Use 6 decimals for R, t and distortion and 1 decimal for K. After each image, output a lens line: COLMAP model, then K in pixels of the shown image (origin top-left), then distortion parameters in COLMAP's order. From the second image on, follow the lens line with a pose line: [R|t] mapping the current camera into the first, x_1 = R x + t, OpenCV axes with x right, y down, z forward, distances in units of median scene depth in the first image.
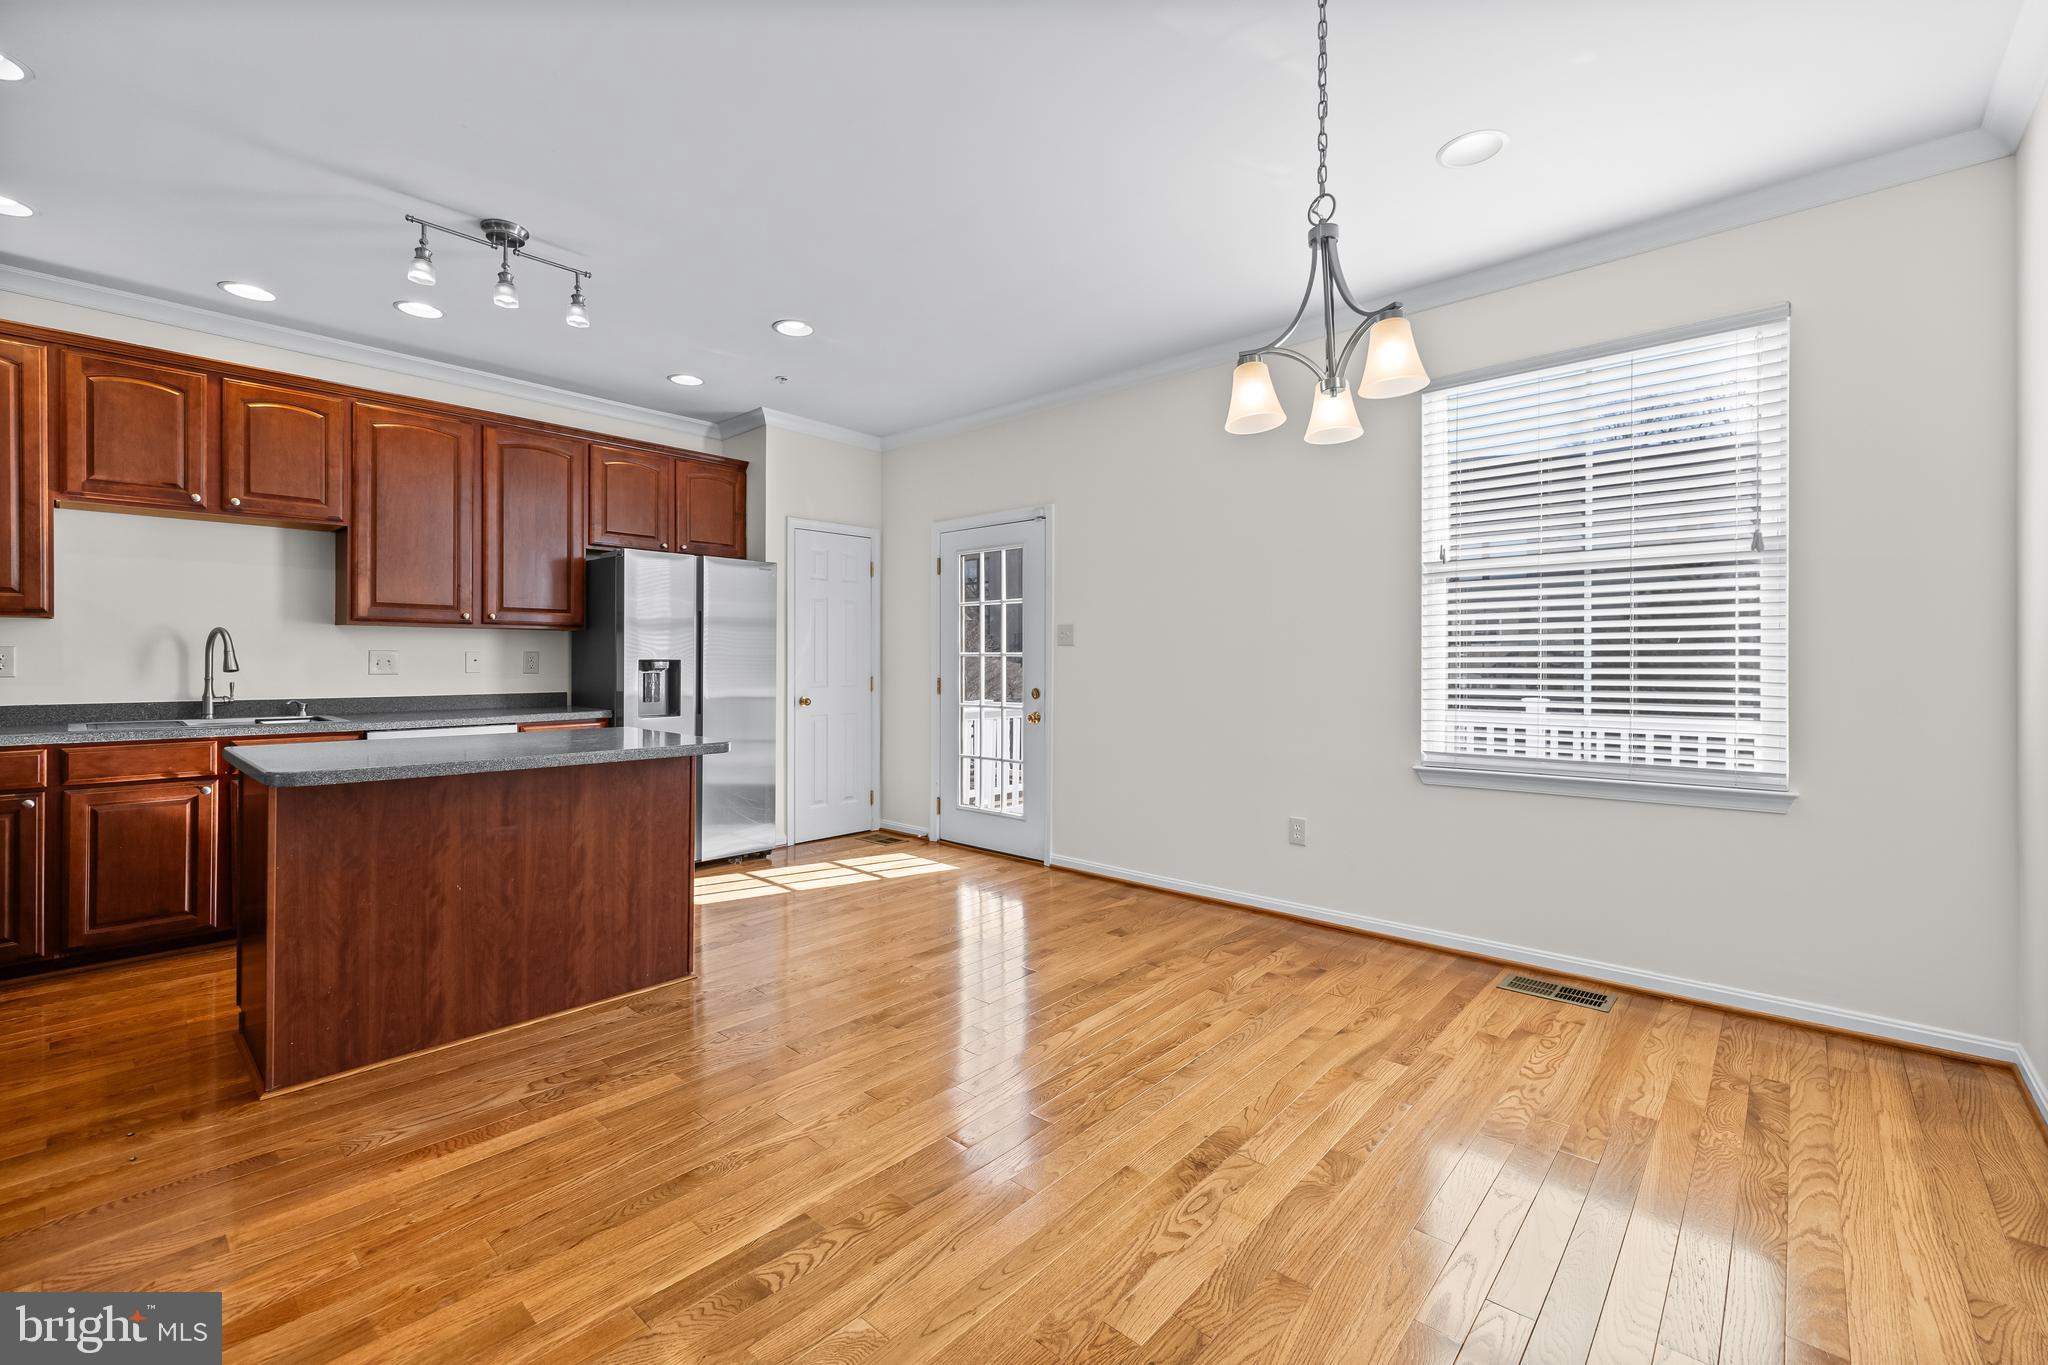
lens RADIAL K [[859.1, 0, 1017.1], [0, 859.1, 658.2], [0, 0, 1]] dist [0.001317, 0.000032]
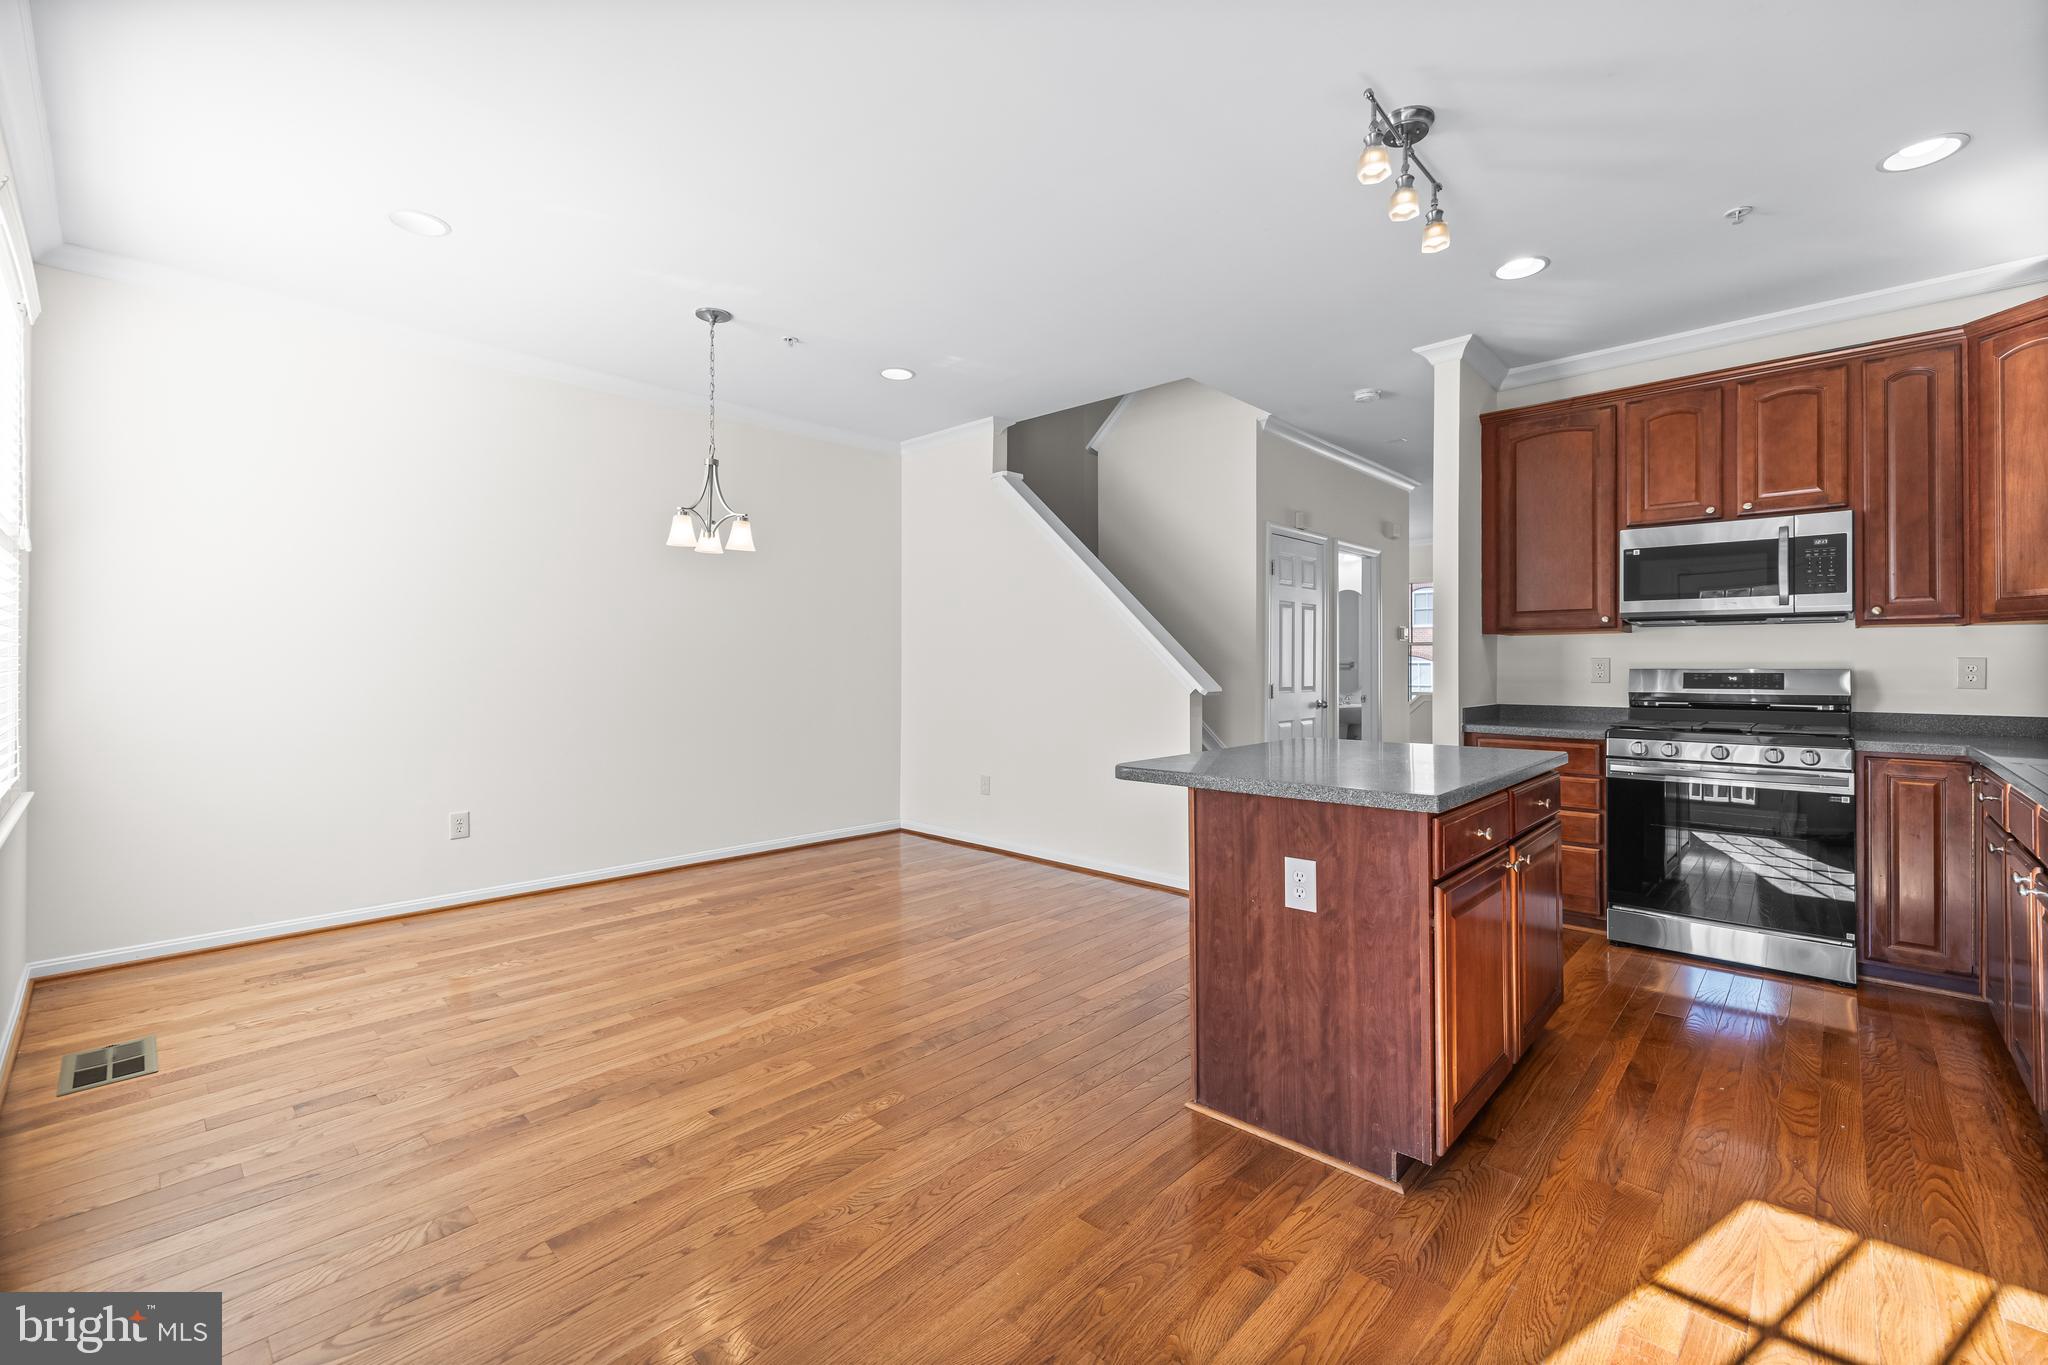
lens RADIAL K [[859.1, 0, 1017.1], [0, 859.1, 658.2], [0, 0, 1]] dist [0.001317, 0.000032]
pose [[-0.999731, -0.003905, 0.022874, -0.221273], [-0.004122, 0.999947, -0.009451, 0.003800], [-0.022836, -0.009543, -0.999694, 1.547590]]
